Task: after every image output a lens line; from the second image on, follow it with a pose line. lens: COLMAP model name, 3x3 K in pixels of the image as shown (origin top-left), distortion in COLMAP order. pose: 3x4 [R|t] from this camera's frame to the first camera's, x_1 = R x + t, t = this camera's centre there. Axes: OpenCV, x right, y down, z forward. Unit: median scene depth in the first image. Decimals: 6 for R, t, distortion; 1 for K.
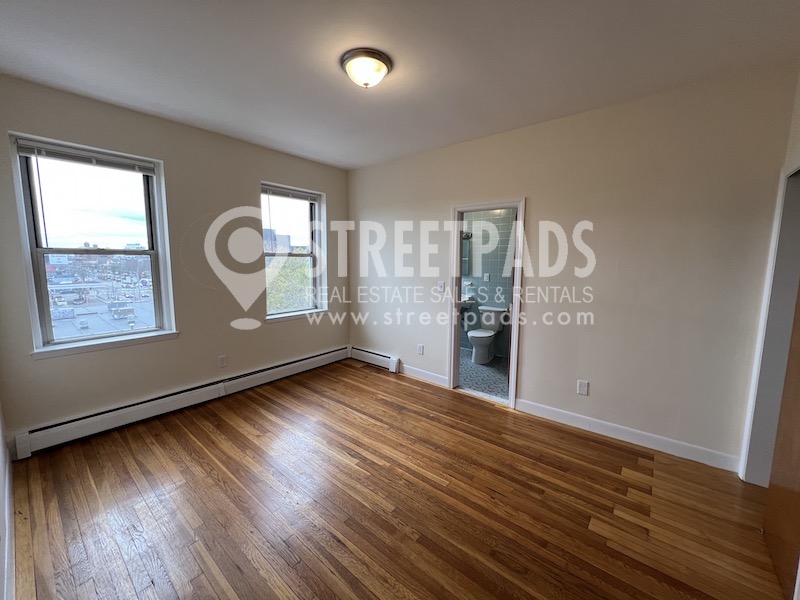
lens RADIAL K [[319.6, 0, 394.5], [0, 319.6, 304.0], [0, 0, 1]] dist [-0.001172, 0.000130]
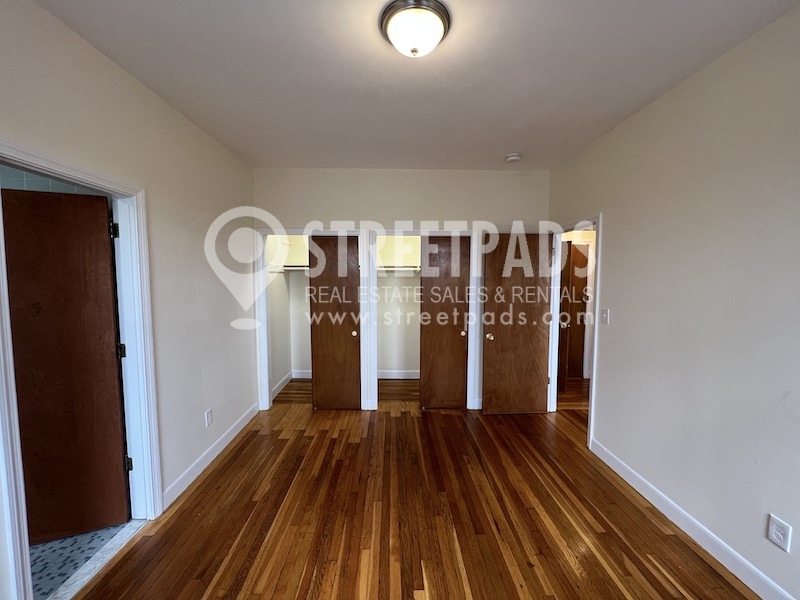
lens RADIAL K [[319.6, 0, 400.9], [0, 319.6, 300.2], [0, 0, 1]] dist [-0.001172, 0.000130]
pose [[-0.662553, -0.061607, 0.746477, -0.525291], [0.103291, 0.979575, 0.172523, -0.203609], [-0.741859, 0.191410, -0.642657, 1.278808]]
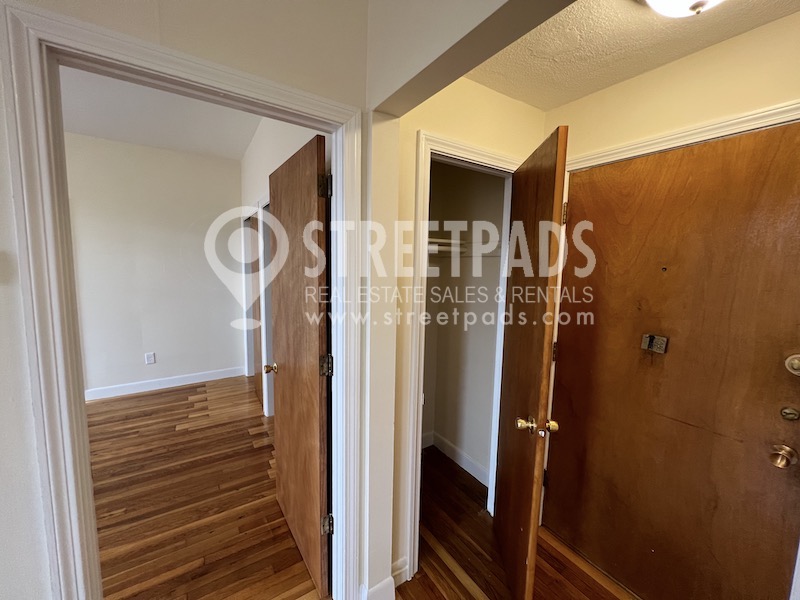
lens RADIAL K [[319.6, 0, 399.6], [0, 319.6, 299.1], [0, 0, 1]] dist [-0.001172, 0.000130]
pose [[0.288192, -0.102241, 0.952099, -0.373521], [0.110836, 0.991162, 0.072887, 0.047431], [-0.951137, 0.084521, 0.296977, -0.421524]]
